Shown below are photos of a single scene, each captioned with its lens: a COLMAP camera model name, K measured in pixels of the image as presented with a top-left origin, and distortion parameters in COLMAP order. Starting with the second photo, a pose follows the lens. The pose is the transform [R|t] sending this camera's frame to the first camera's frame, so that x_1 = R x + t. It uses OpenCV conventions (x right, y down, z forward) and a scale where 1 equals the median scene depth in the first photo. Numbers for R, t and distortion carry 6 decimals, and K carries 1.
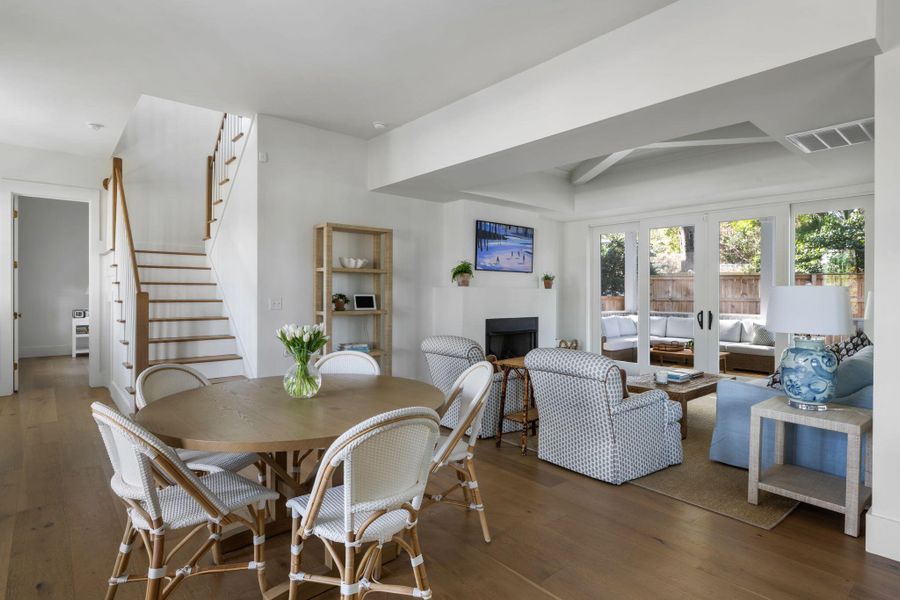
lens RADIAL K [[472.1, 0, 447.2], [0, 472.1, 295.9], [0, 0, 1]] dist [-0.002776, 0.000172]
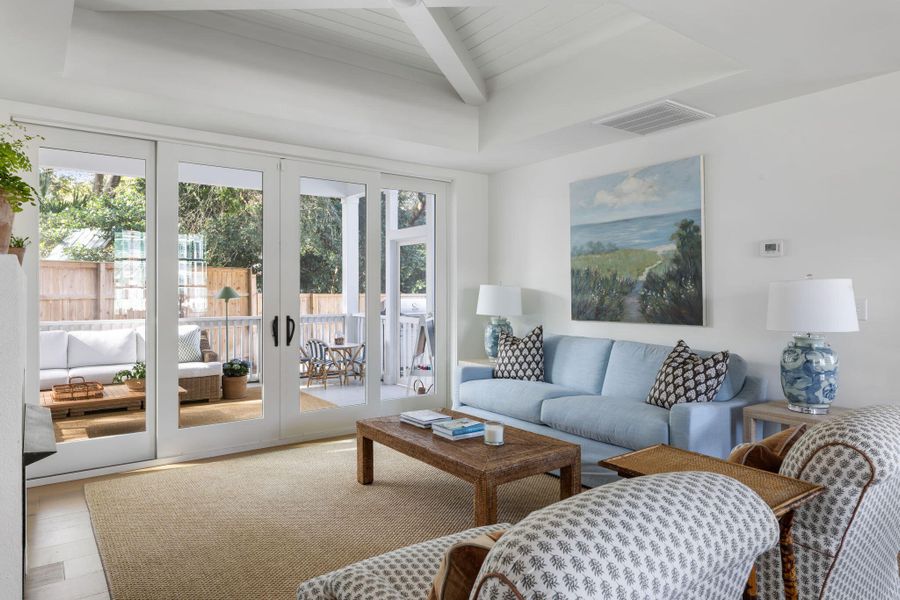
lens RADIAL K [[560.4, 0, 449.1], [0, 560.4, 288.6], [0, 0, 1]] dist [-0.002002, 0.000503]
pose [[0.066933, -0.000883, 0.997757, -0.155414], [0.004837, 0.999988, 0.000560, -0.003027], [-0.997746, 0.004788, 0.066937, 0.664586]]
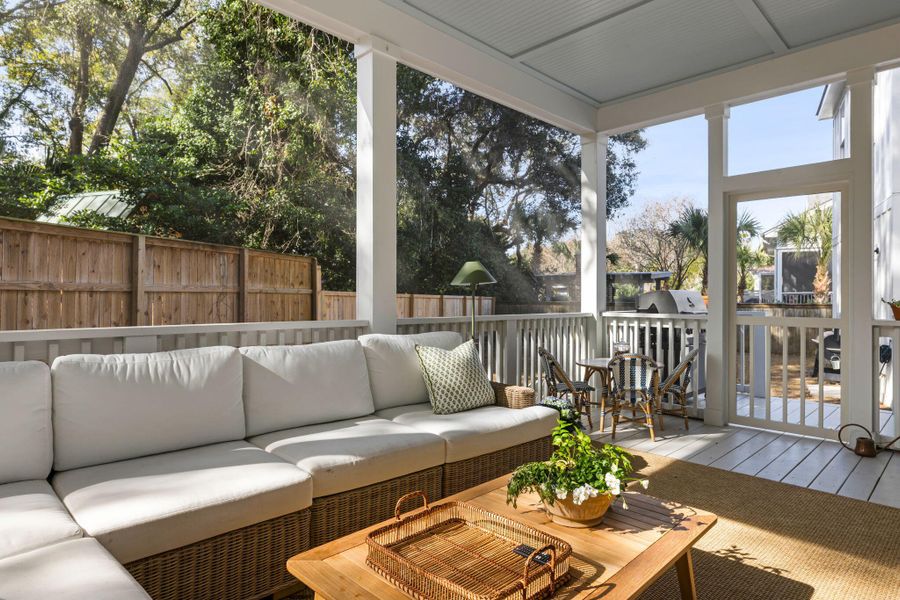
lens RADIAL K [[530.3, 0, 450.0], [0, 530.3, 300.0], [0, 0, 1]] dist [0.000735, 0.000269]
pose [[-0.061111, -0.007398, 0.998104, 0.369183], [0.000788, 0.999972, 0.007460, 0.030479], [-0.998131, 0.001243, -0.061104, 1.249206]]
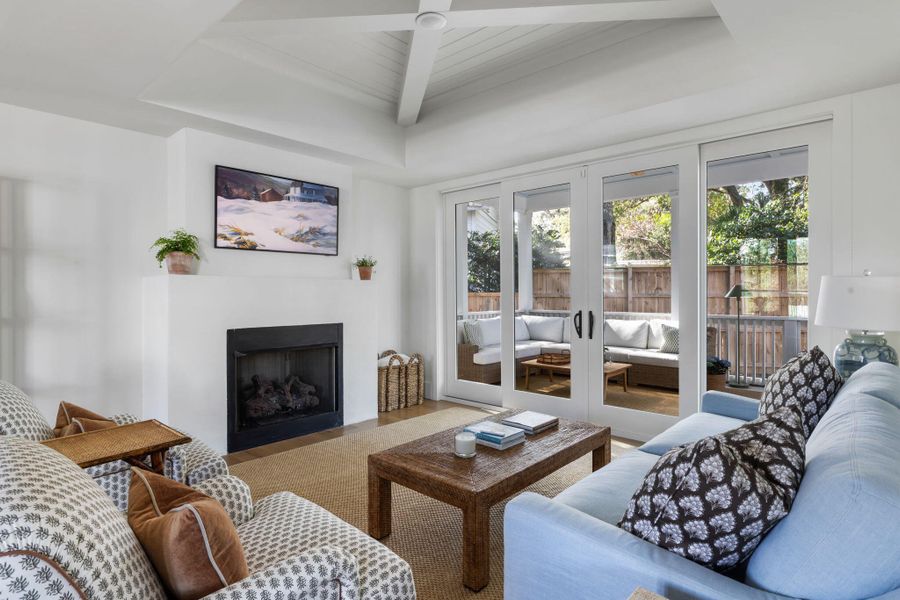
lens RADIAL K [[472.1, 0, 447.2], [0, 472.1, 295.9], [0, 0, 1]] dist [-0.002776, 0.000172]
pose [[0.993000, -0.007410, 0.117879, 0.249087], [0.007051, 0.999969, 0.003465, 0.005815], [-0.117901, -0.002609, 0.993022, 0.323516]]
